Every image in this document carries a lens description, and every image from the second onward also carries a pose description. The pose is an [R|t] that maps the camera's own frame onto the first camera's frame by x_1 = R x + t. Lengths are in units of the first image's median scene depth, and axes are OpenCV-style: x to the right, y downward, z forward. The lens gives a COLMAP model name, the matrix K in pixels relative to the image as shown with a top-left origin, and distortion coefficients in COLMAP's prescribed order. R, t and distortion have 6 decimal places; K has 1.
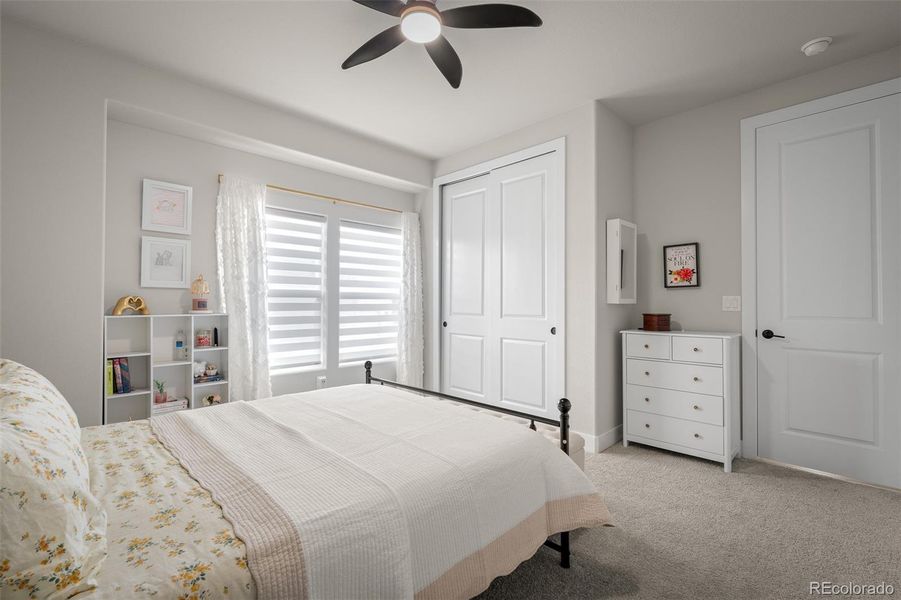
lens RADIAL K [[424.4, 0, 446.7], [0, 424.4, 295.3], [0, 0, 1]] dist [-0.000201, -0.000018]
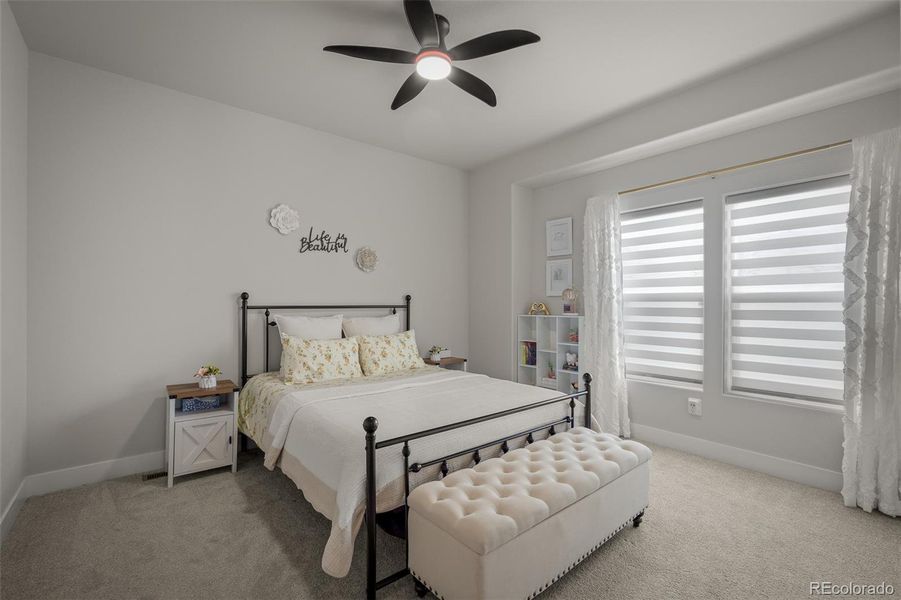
lens RADIAL K [[424.4, 0, 446.7], [0, 424.4, 295.3], [0, 0, 1]] dist [-0.000201, -0.000018]
pose [[-0.144960, -0.025356, -0.989113, 0.660091], [0.012011, 0.999553, -0.027384, 0.011877], [0.989365, -0.015850, -0.144590, 0.745584]]
